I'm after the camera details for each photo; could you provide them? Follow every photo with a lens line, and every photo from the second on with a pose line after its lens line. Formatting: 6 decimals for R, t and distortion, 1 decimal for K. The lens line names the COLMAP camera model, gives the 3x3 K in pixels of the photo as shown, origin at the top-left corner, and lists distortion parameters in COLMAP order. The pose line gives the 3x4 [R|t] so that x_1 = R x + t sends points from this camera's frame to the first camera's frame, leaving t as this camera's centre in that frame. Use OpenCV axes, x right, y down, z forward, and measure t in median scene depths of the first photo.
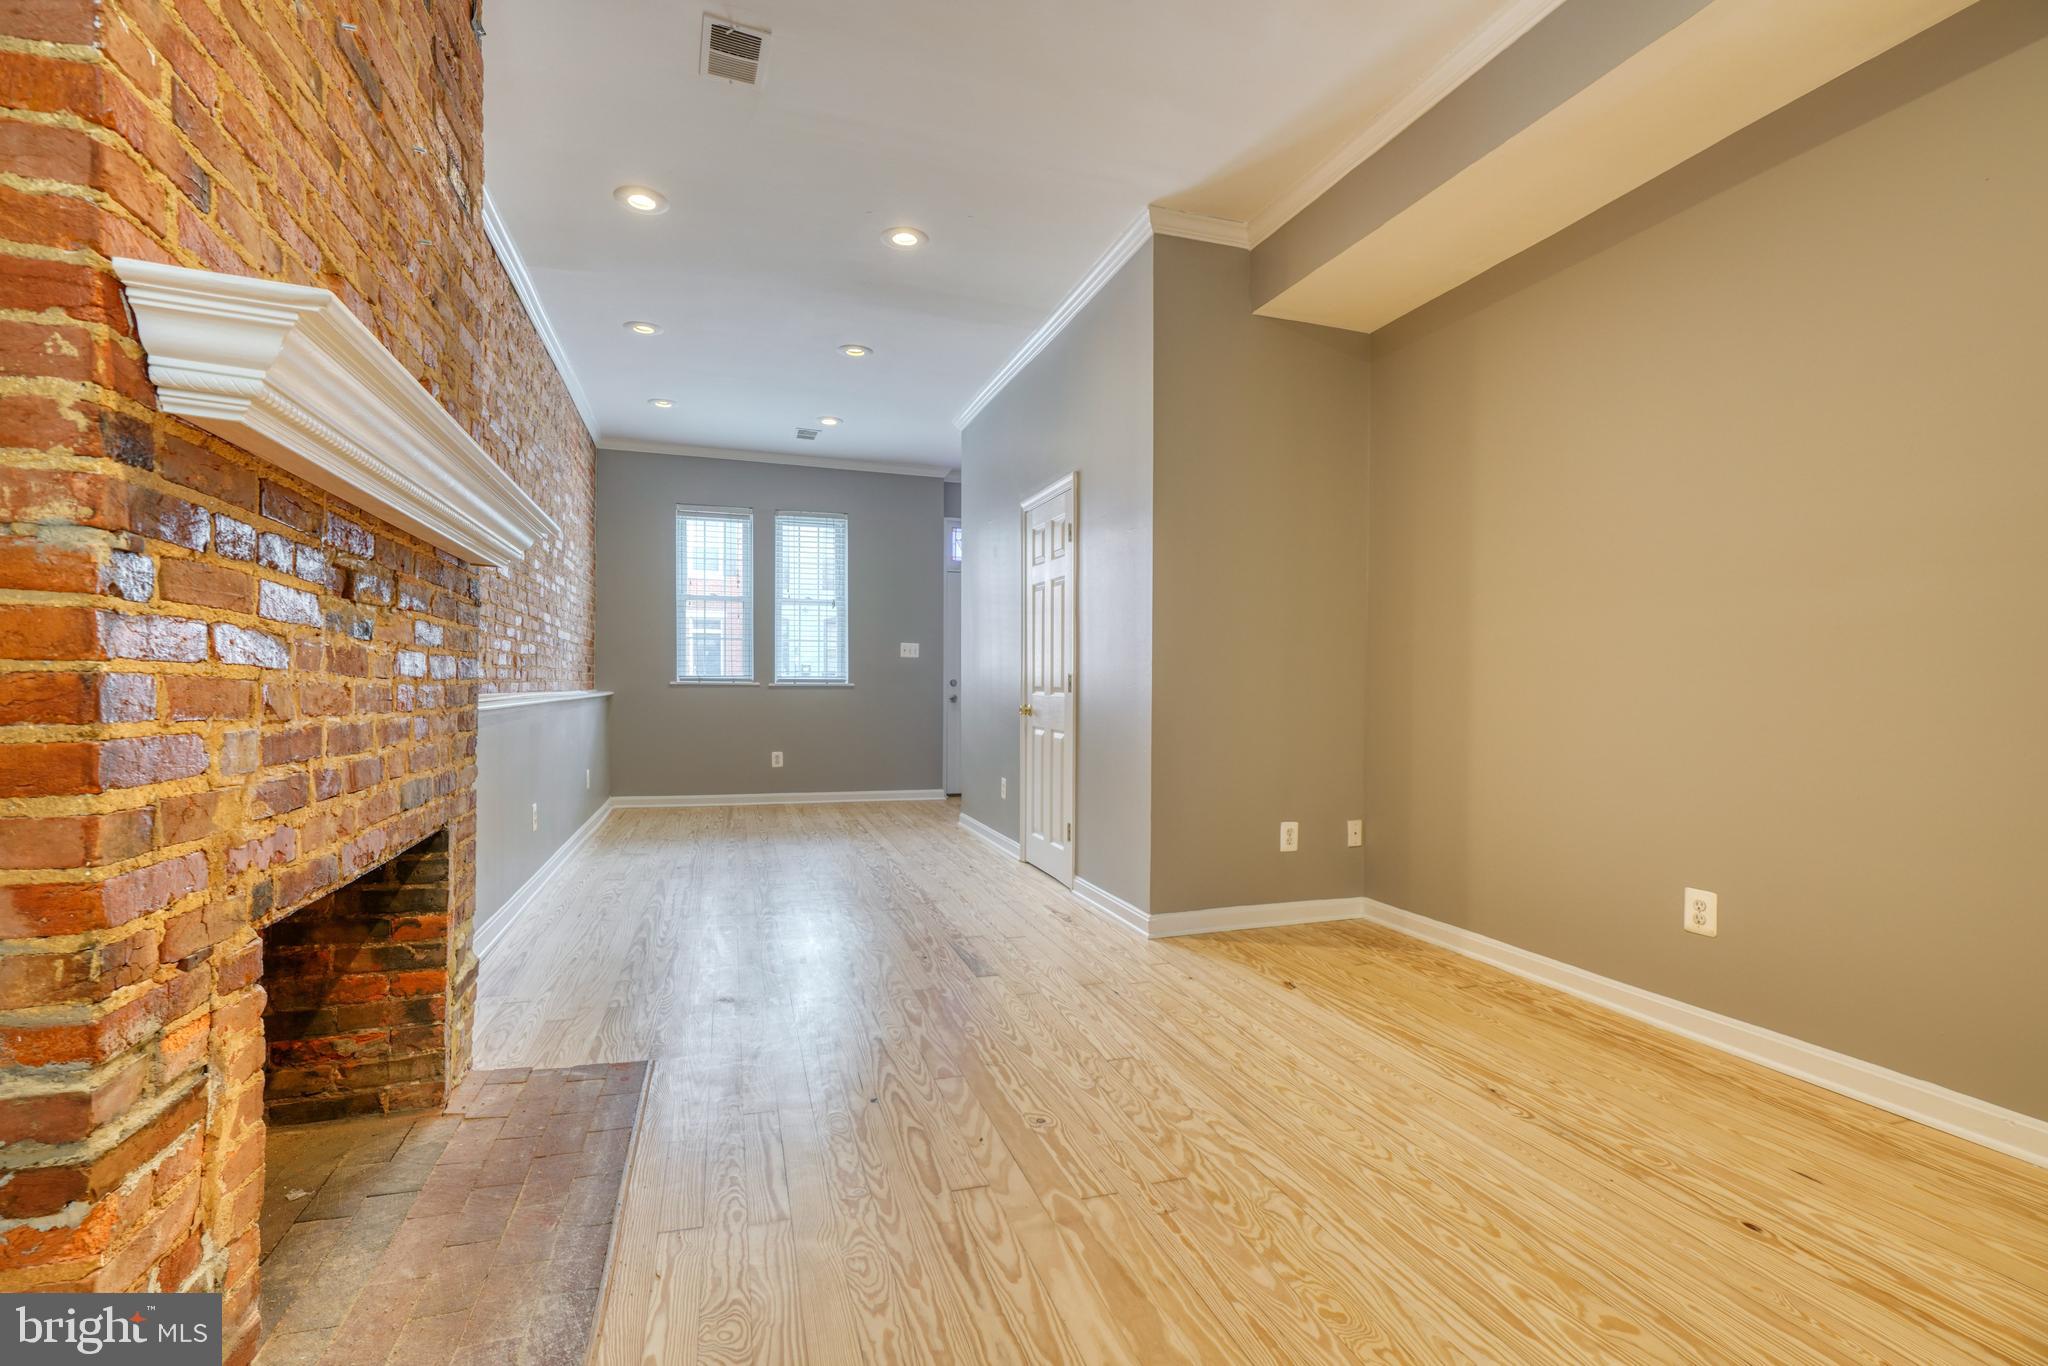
lens RADIAL K [[933.4, 0, 1033.0], [0, 933.4, 707.8], [0, 0, 1]] dist [-0.010329, 0.000134]
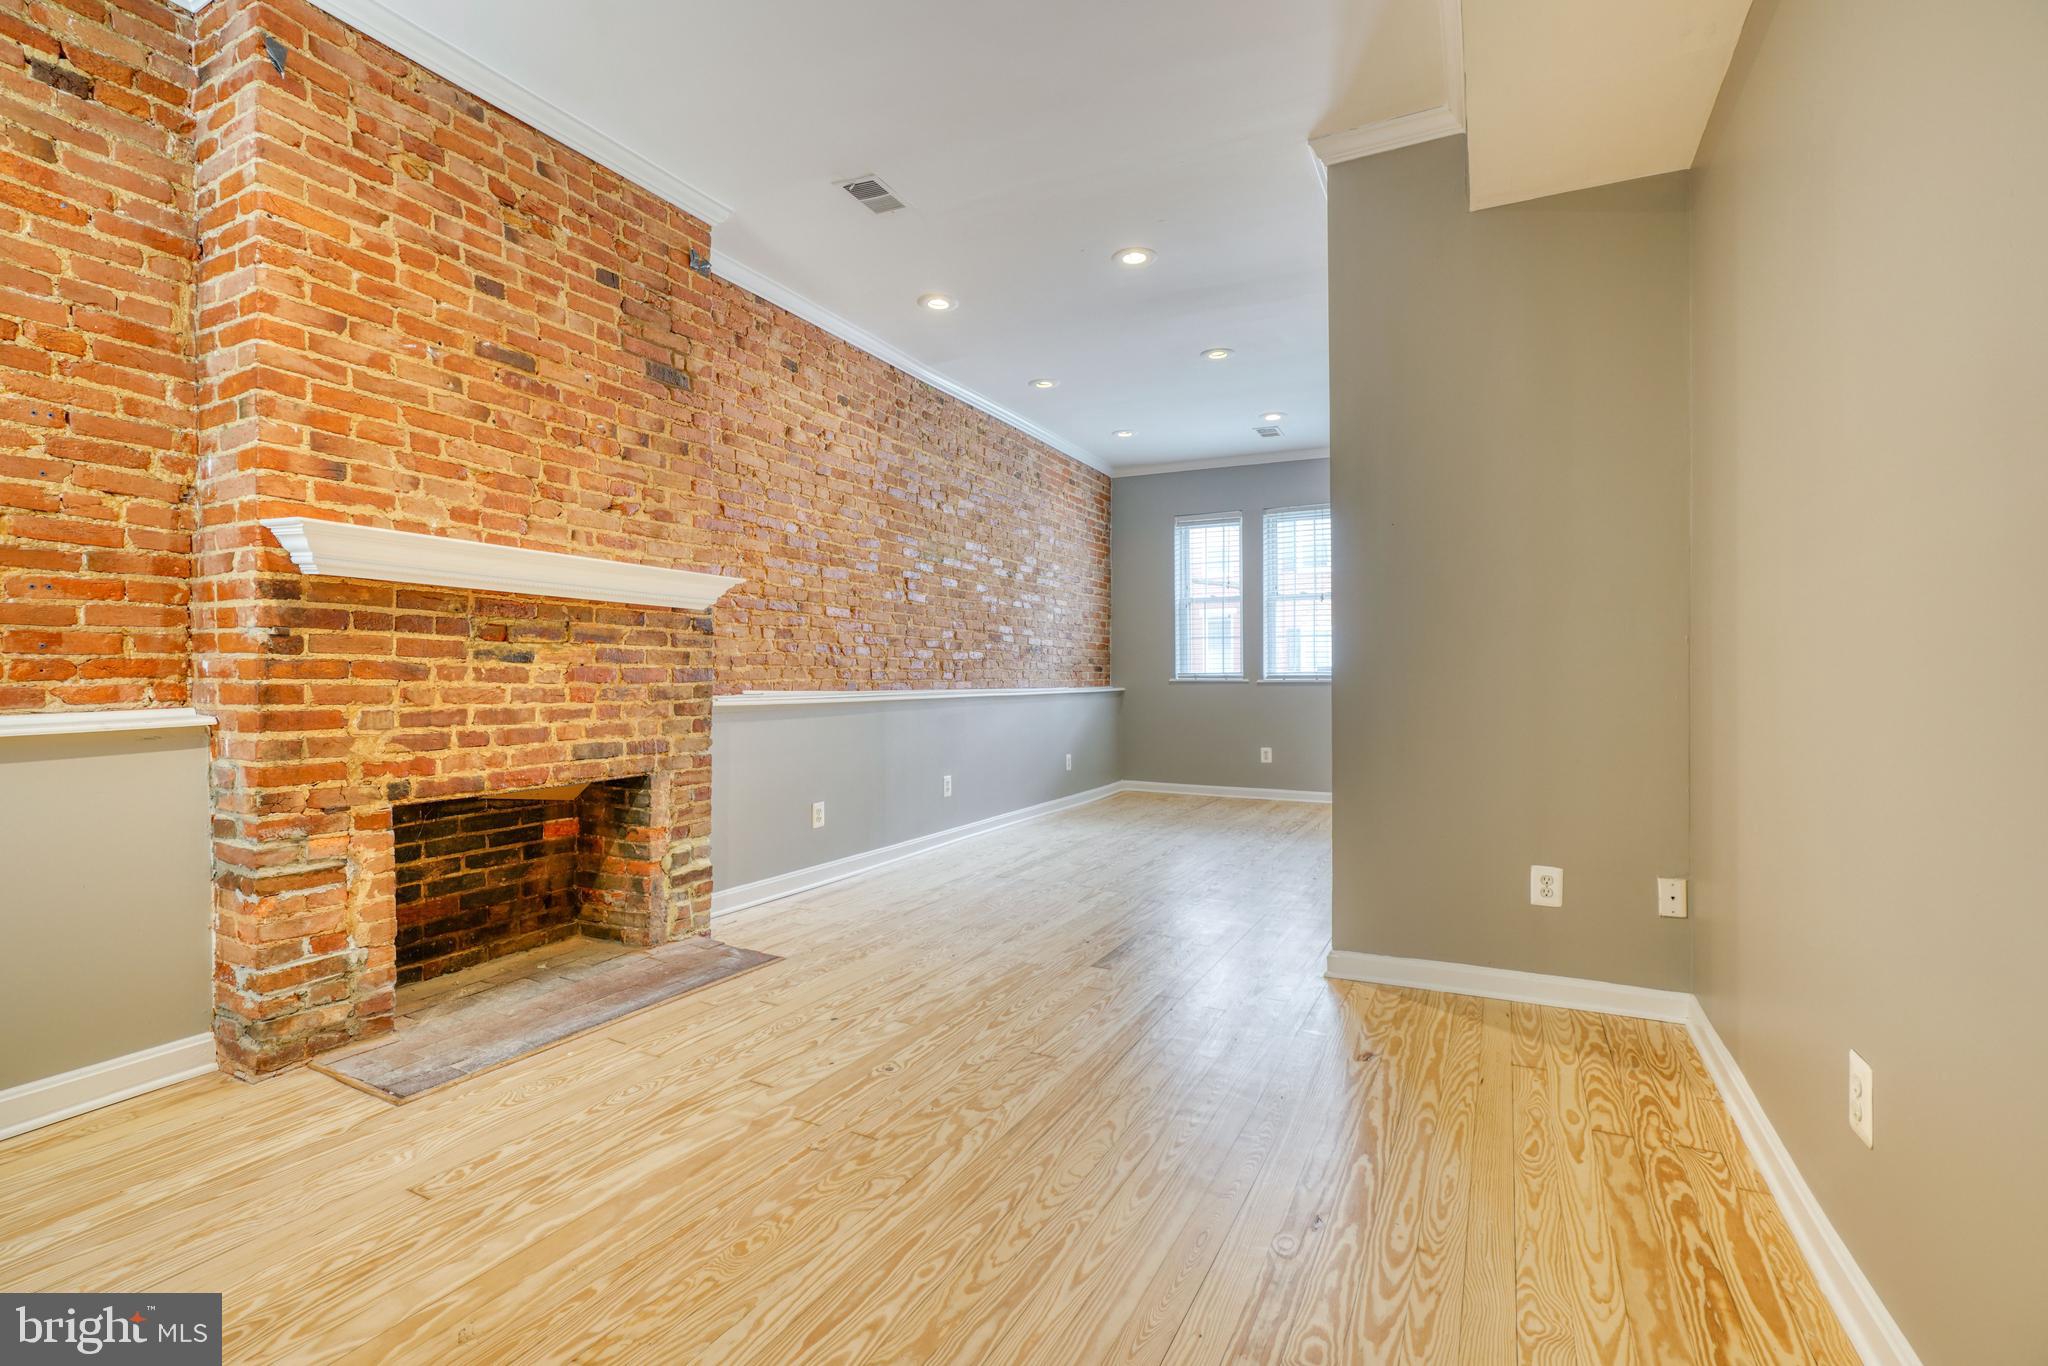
lens RADIAL K [[962.6, 0, 1024.0], [0, 962.6, 683.0], [0, 0, 1]] dist [-0.008470, 0.000855]
pose [[0.686554, -0.002122, -0.727076, 0.800899], [-0.012683, 0.999809, -0.014894, -0.010430], [0.726968, 0.019447, 0.686396, 0.249196]]
